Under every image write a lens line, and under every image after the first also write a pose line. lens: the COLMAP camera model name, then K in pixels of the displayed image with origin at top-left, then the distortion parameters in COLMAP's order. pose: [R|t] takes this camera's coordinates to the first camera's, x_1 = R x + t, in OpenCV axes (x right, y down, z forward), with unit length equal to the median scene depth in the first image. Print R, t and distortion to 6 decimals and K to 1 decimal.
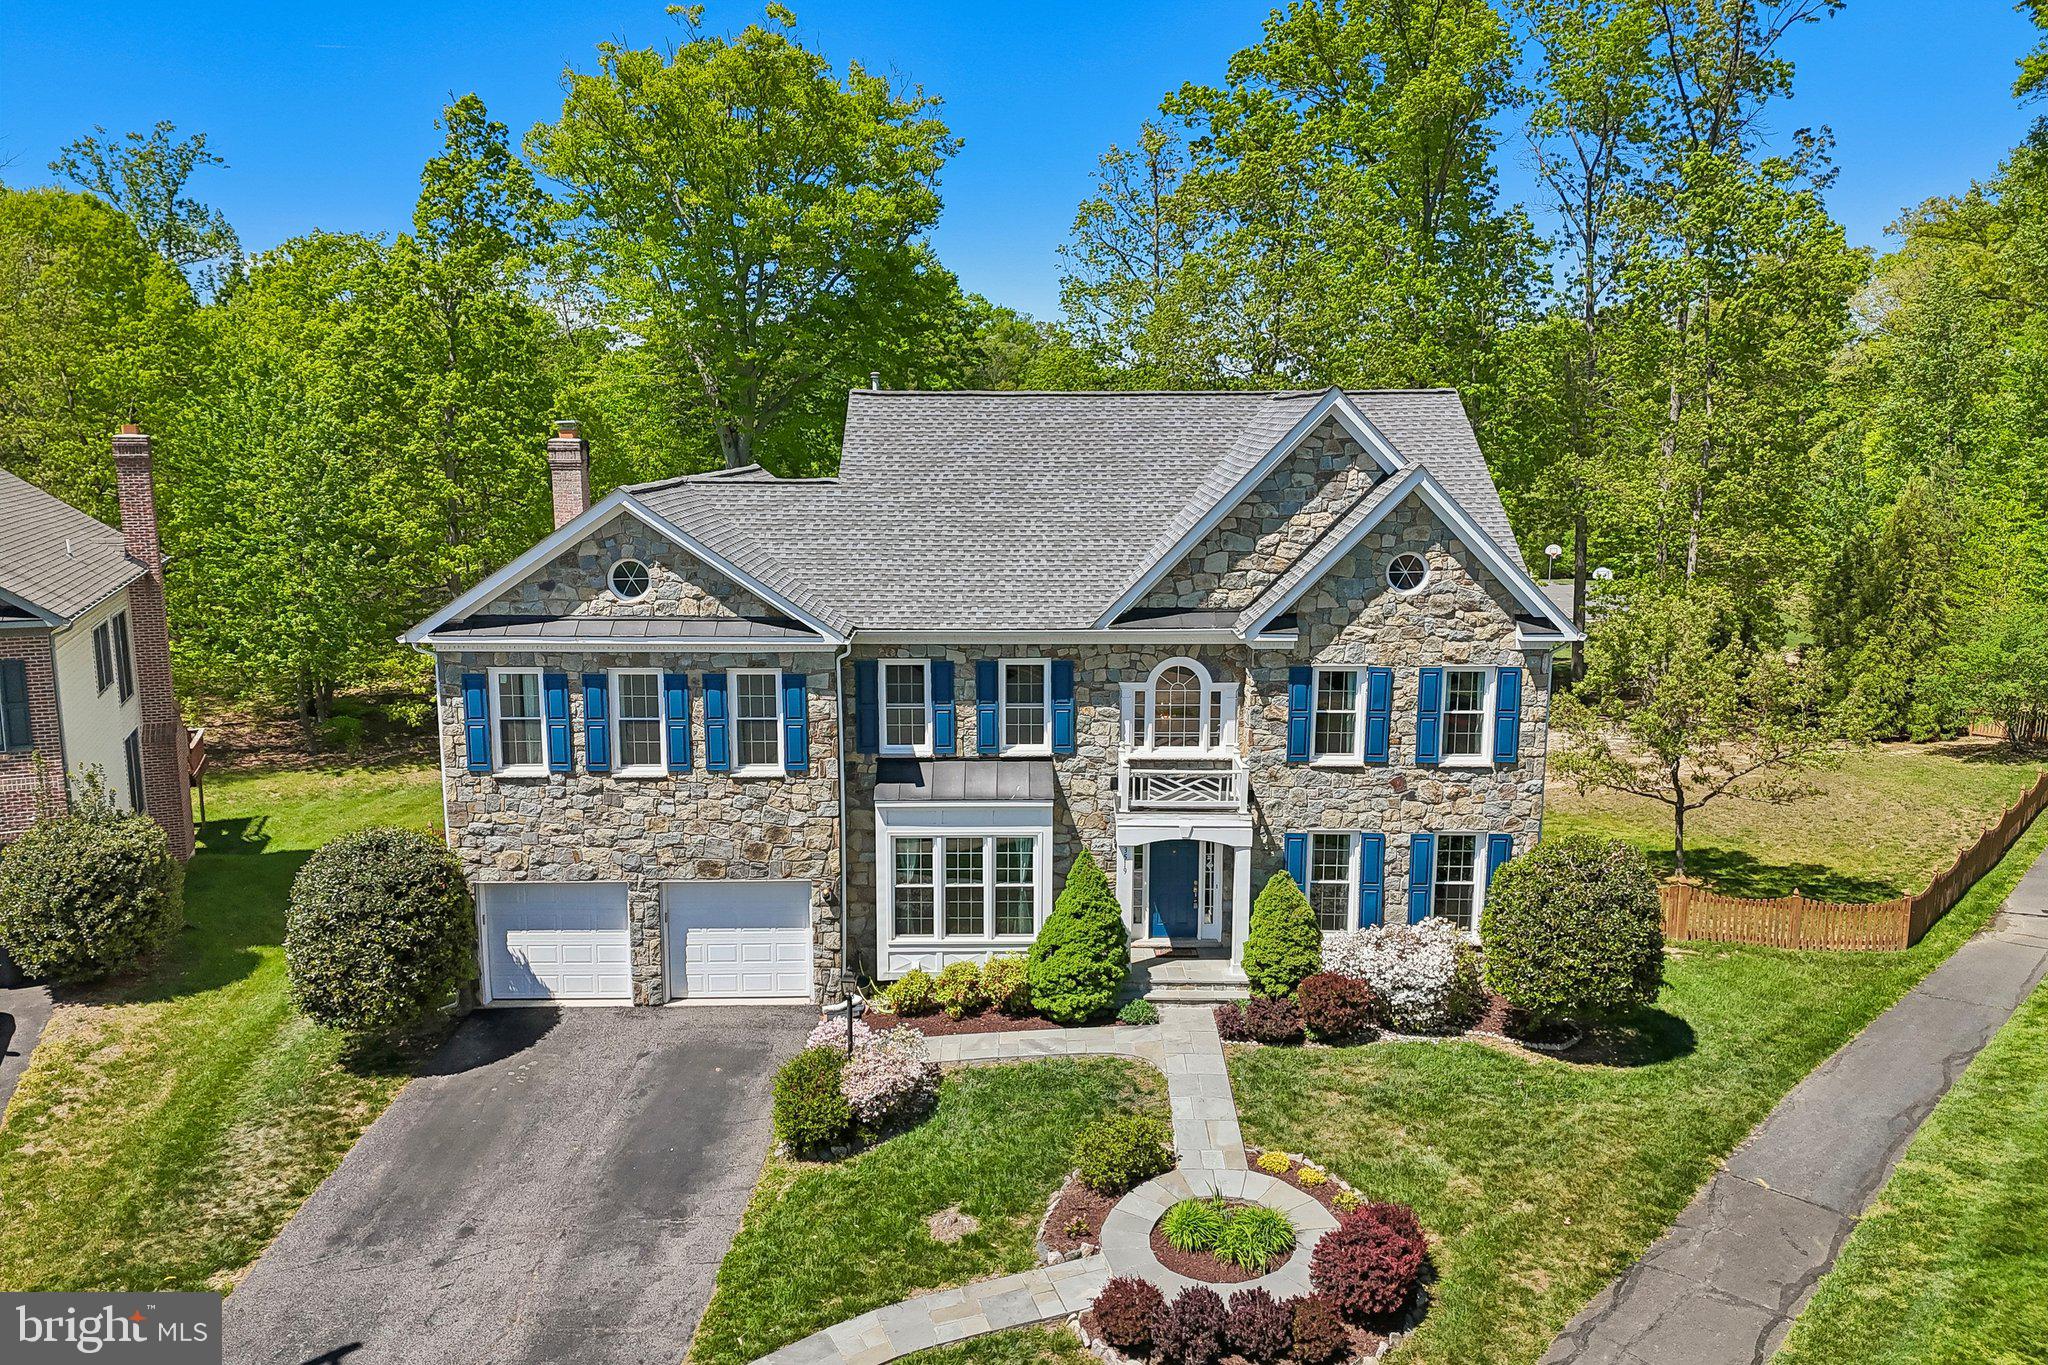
lens RADIAL K [[1507.4, 0, 1024.5], [0, 1507.4, 680.8], [0, 0, 1]] dist [0.058495, -0.052387]
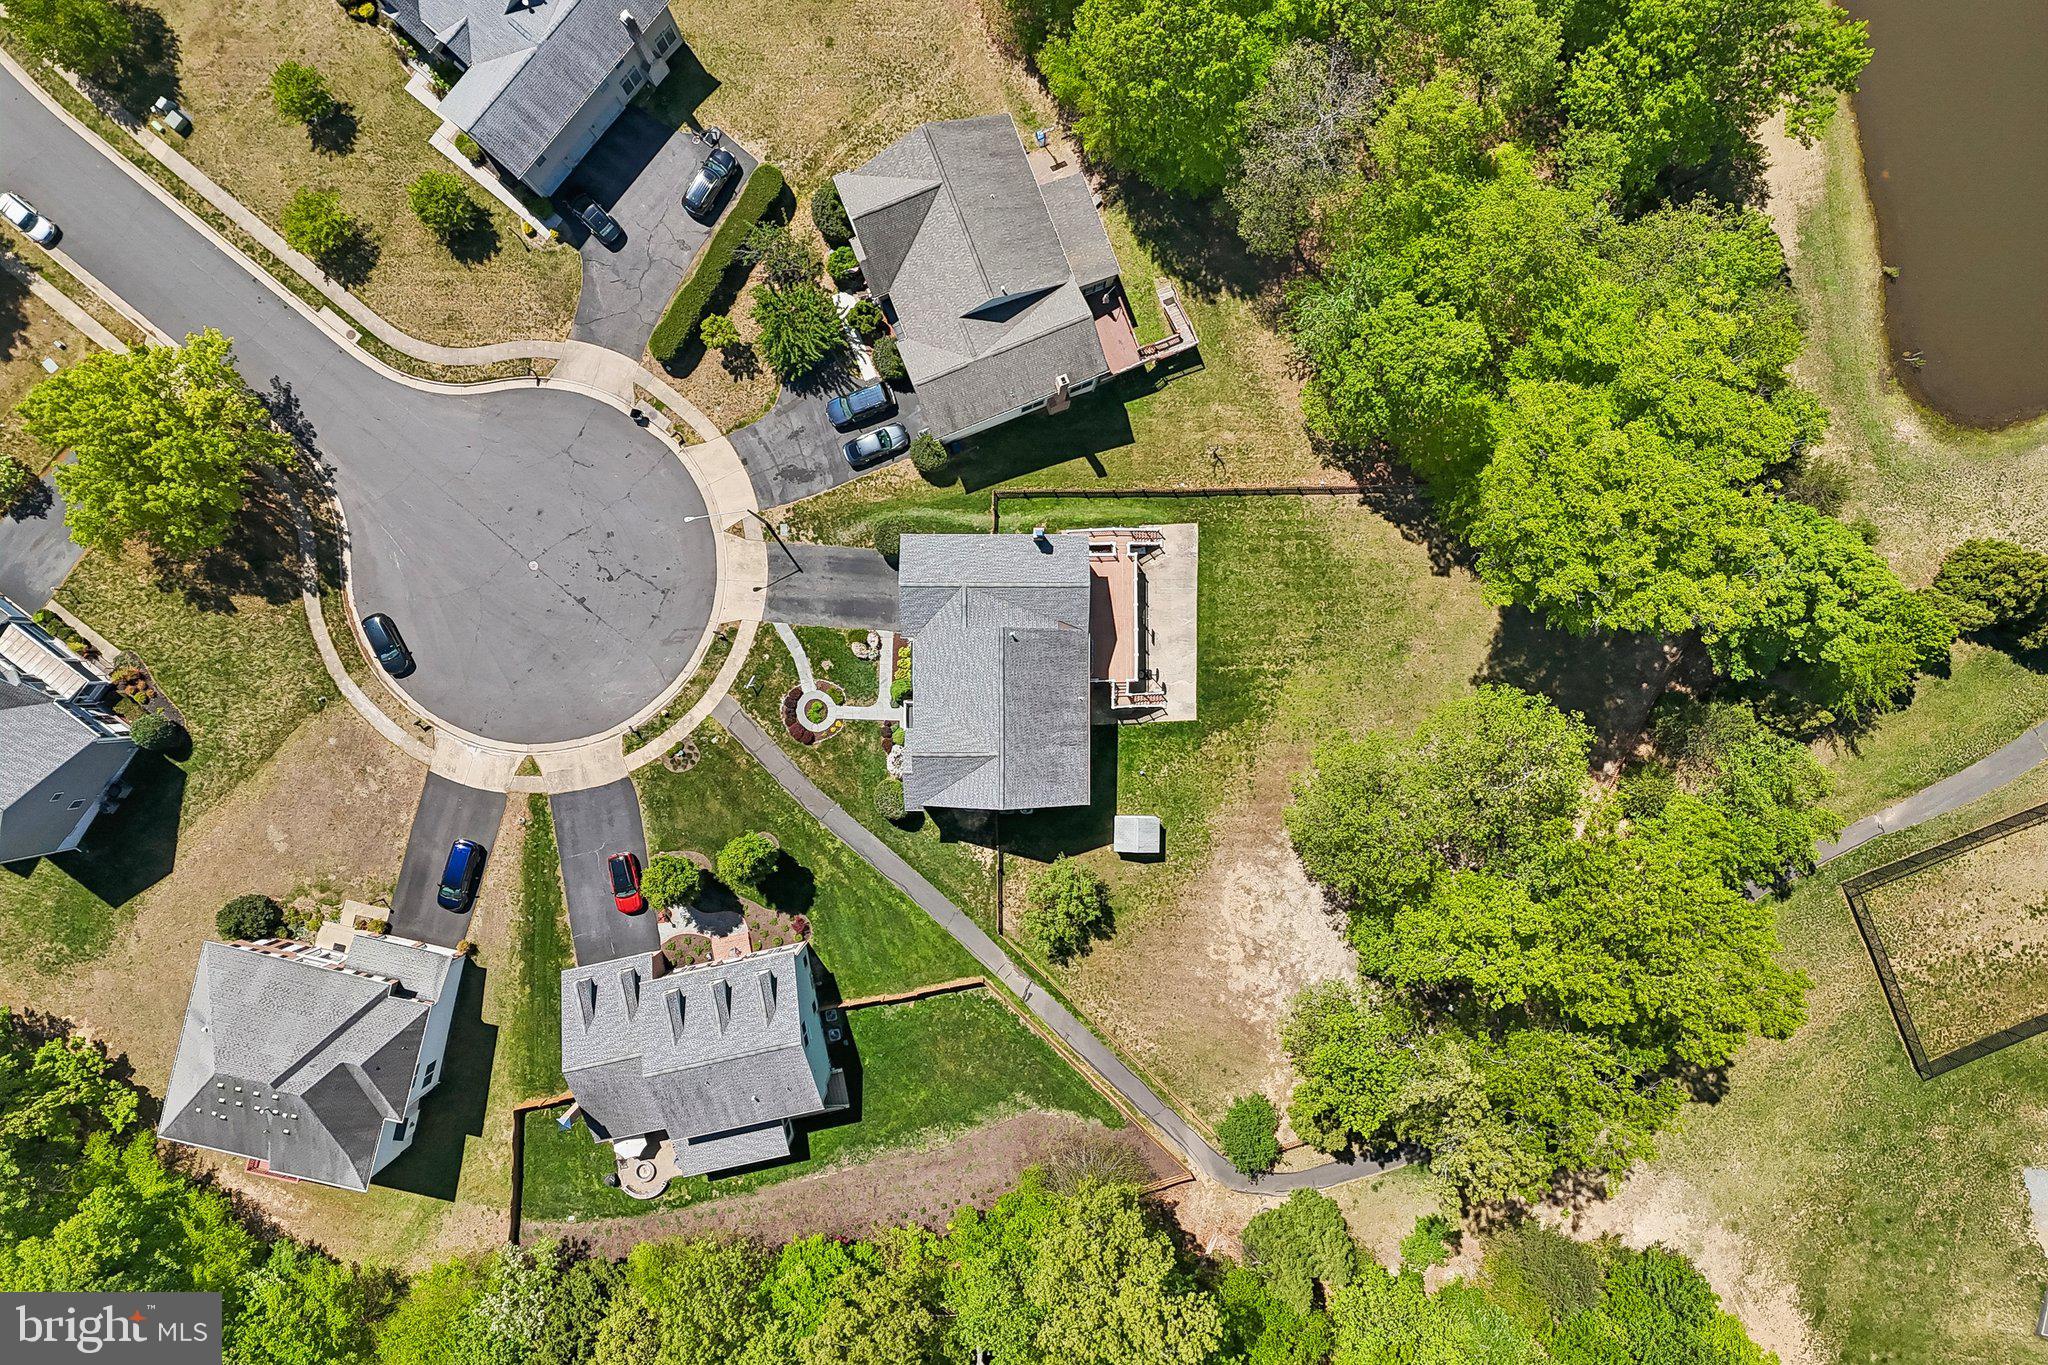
lens RADIAL K [[1507.4, 0, 1026.0], [0, 1507.4, 683.7], [0, 0, 1]] dist [0.058495, -0.052387]
pose [[-0.011198, 0.999931, 0.003552, -0.004724], [-0.193126, -0.005648, 0.981158, -4.177174], [0.981110, 0.010301, 0.193176, 0.502522]]
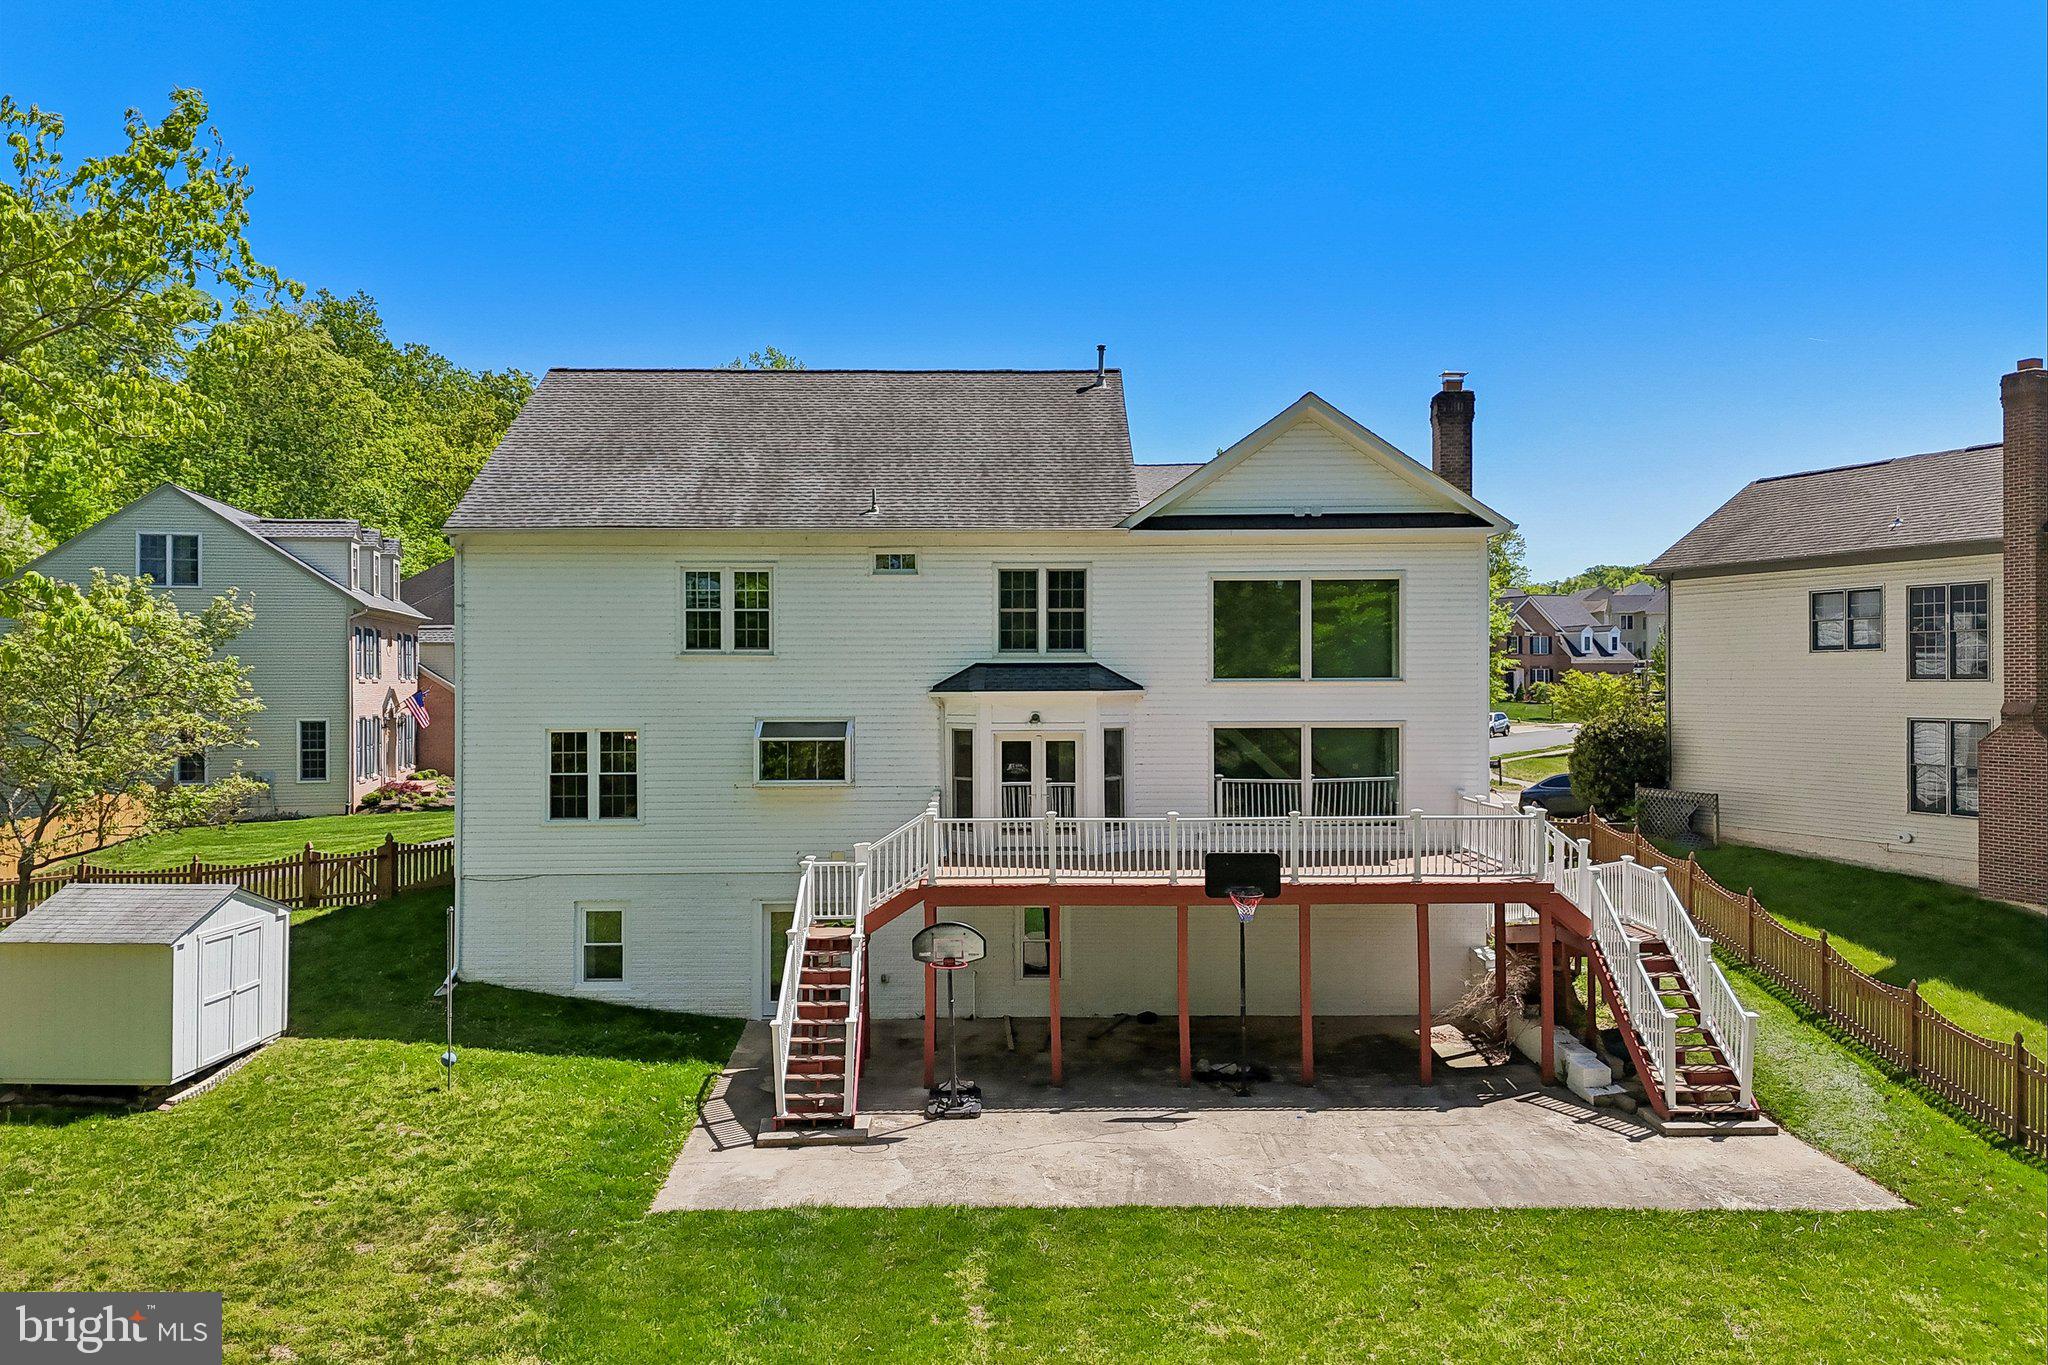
lens RADIAL K [[1507.4, 0, 1026.0], [0, 1507.4, 678.7], [0, 0, 1]] dist [0.058495, -0.052387]
pose [[-0.999993, -0.000647, 0.003663, -0.064213], [-0.000014, 0.985398, 0.170265, -0.189905], [-0.003720, 0.170264, -0.985391, 2.539945]]
